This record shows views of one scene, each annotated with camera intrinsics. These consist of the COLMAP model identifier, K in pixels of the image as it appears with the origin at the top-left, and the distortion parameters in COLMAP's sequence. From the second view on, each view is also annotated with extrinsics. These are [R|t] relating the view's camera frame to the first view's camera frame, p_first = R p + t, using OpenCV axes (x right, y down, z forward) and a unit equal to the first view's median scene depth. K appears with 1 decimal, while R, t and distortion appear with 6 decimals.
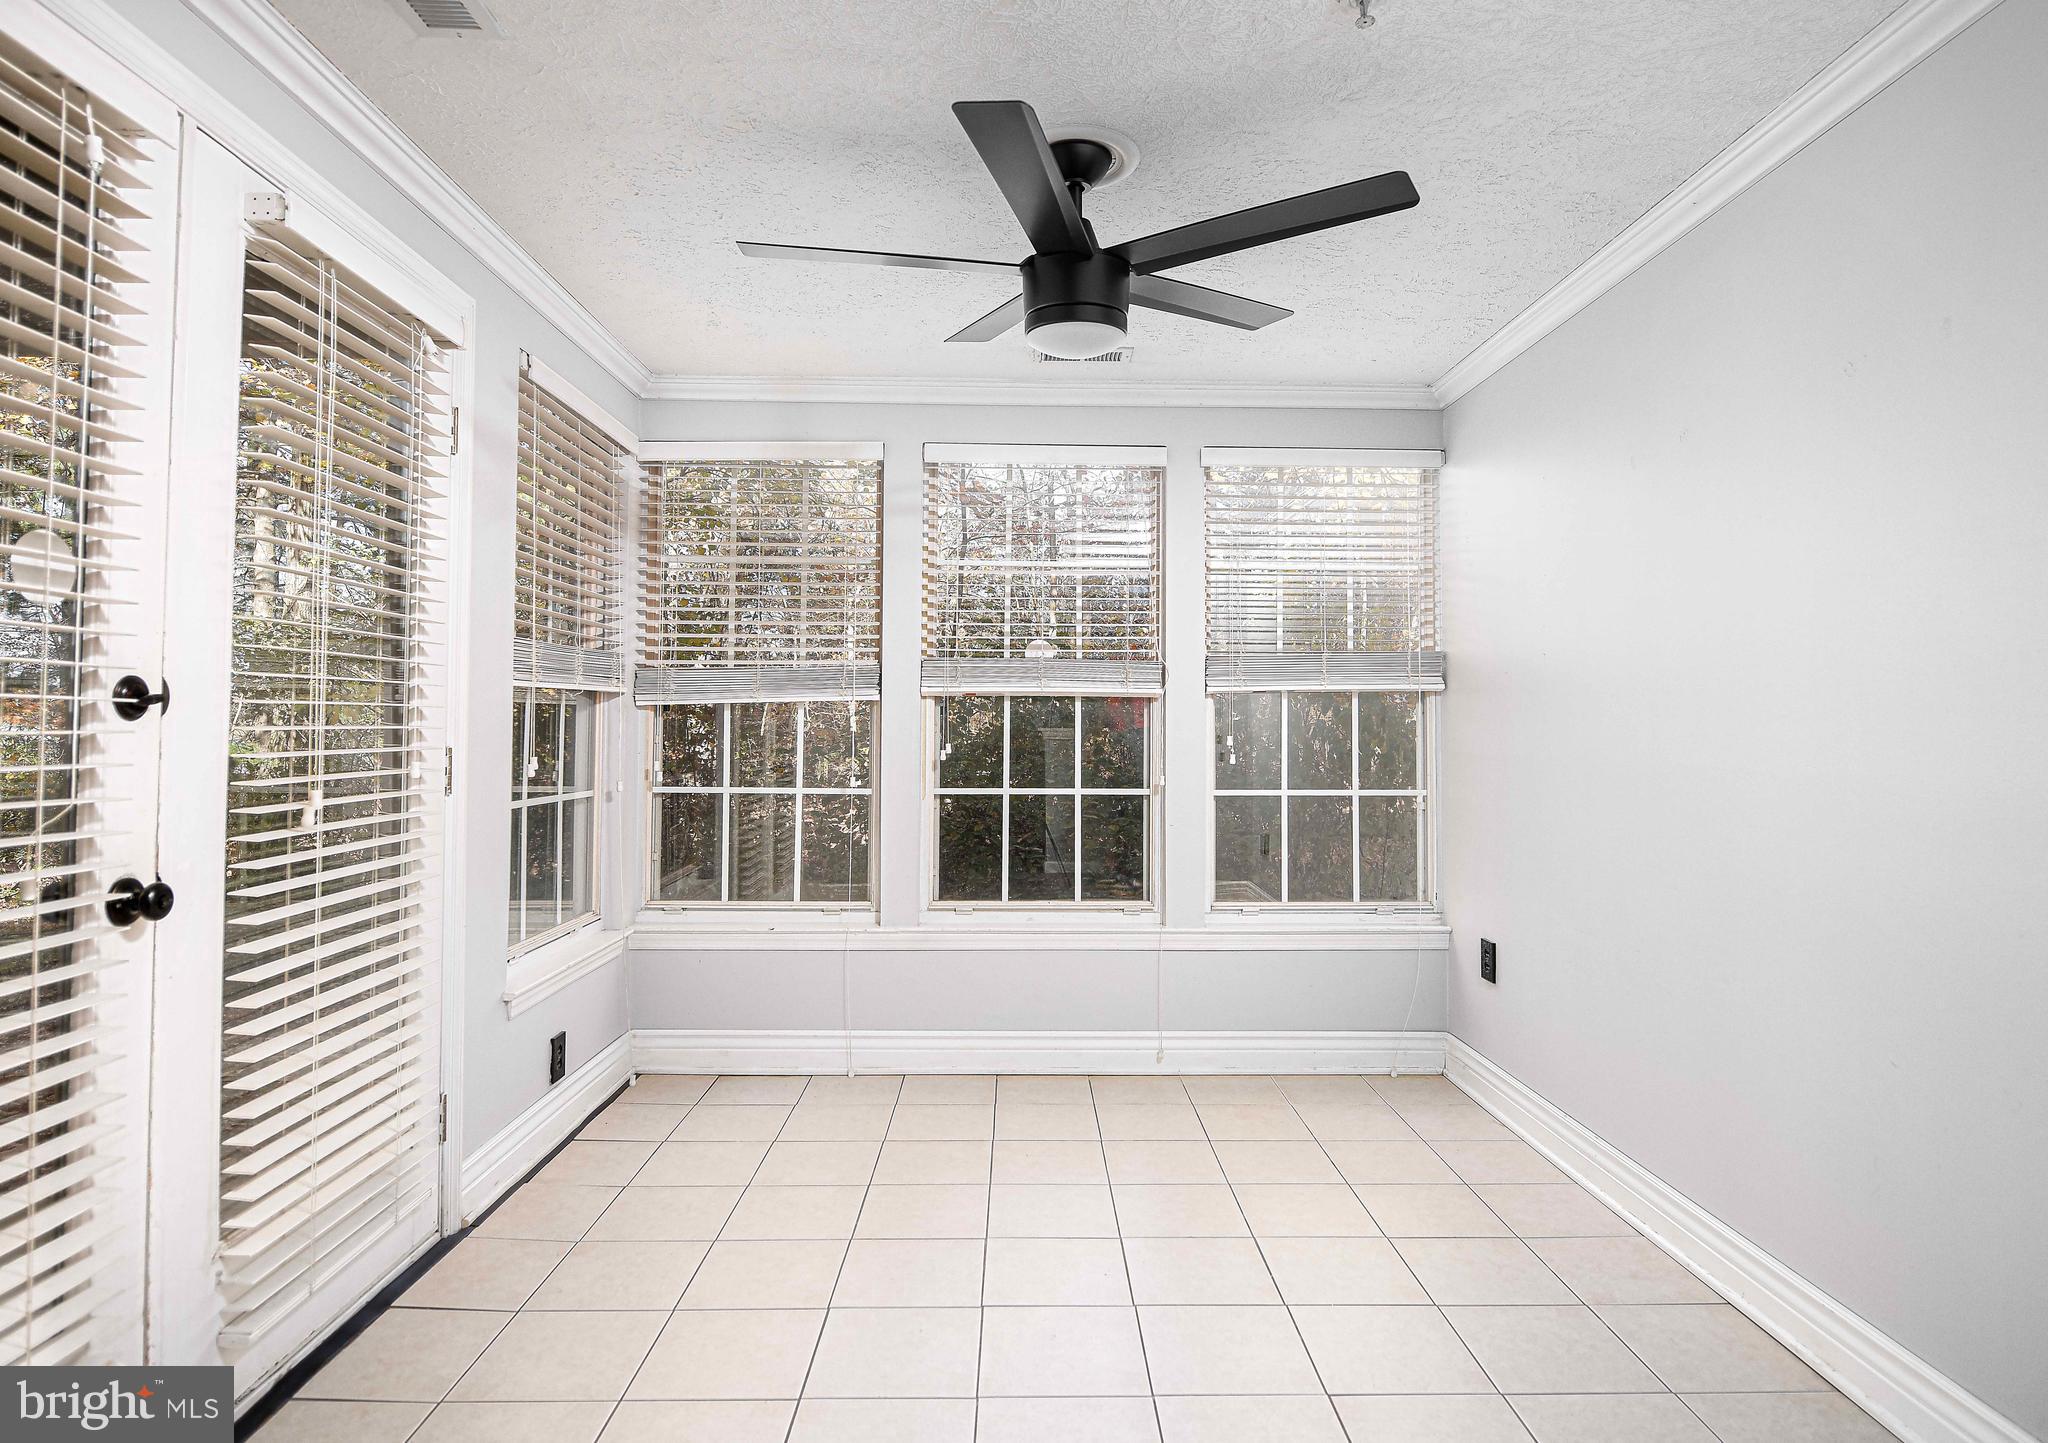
lens RADIAL K [[1110.3, 0, 1024.4], [0, 1110.3, 713.1], [0, 0, 1]] dist [0.003824, 0.000887]
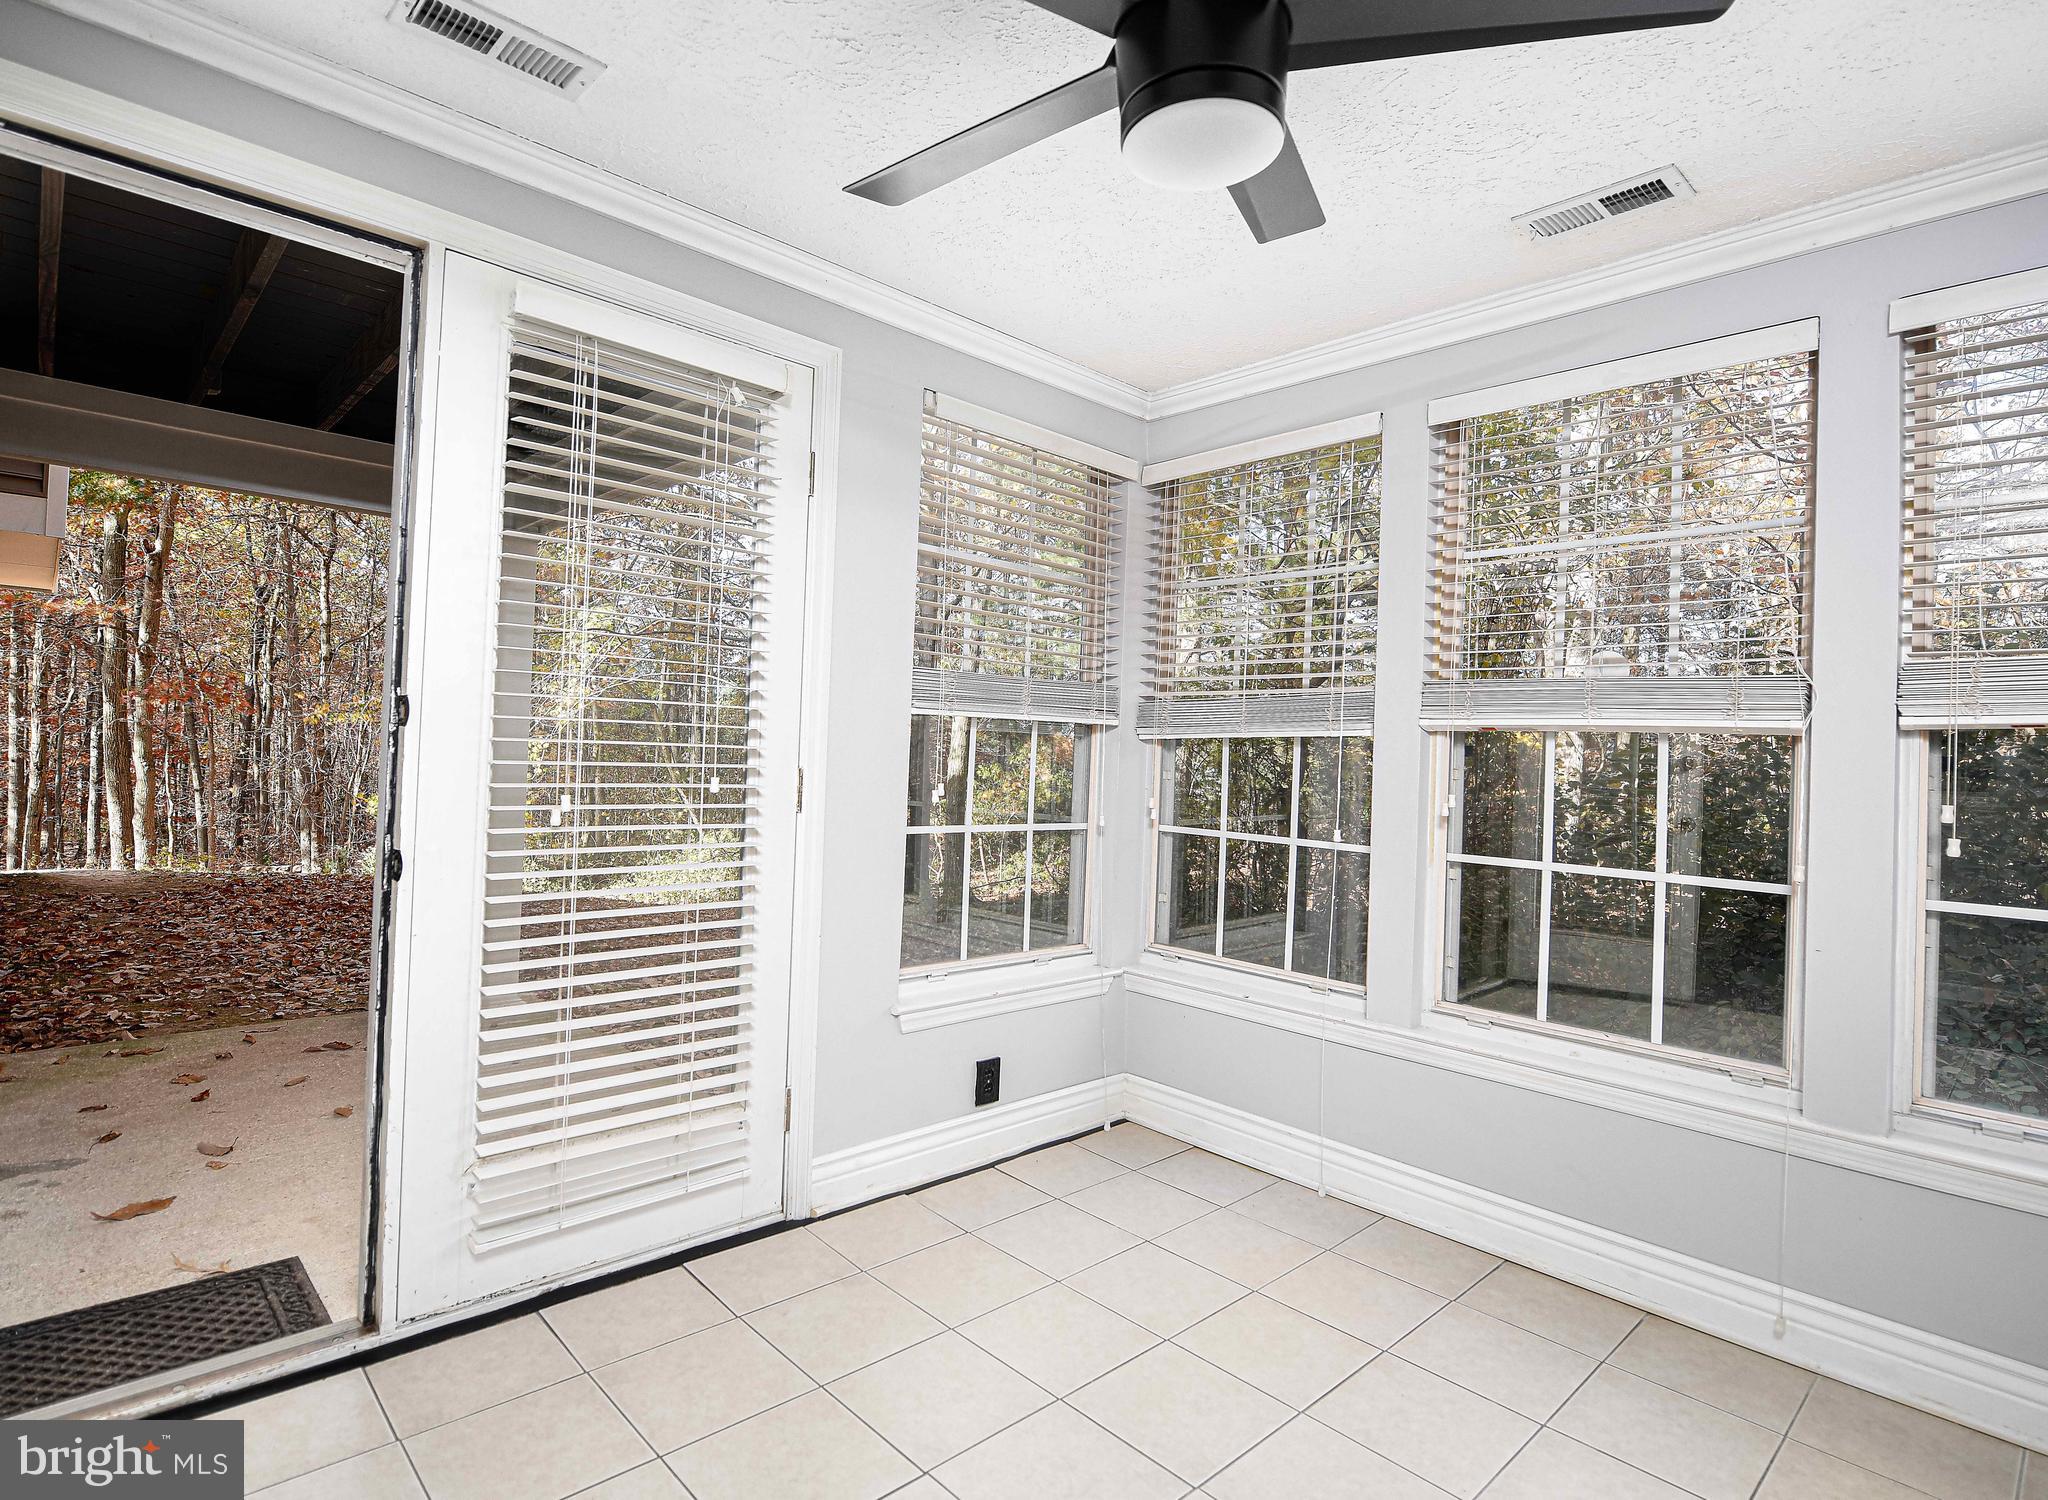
lens RADIAL K [[1037.2, 0, 1025.1], [0, 1037.2, 753.6], [0, 0, 1]] dist [-0.007380, -0.001640]
pose [[0.686233, 0.019319, -0.727126, 0.242505], [-0.025199, 0.999679, 0.002779, 0.005354], [0.726946, 0.016416, 0.686499, 0.313919]]
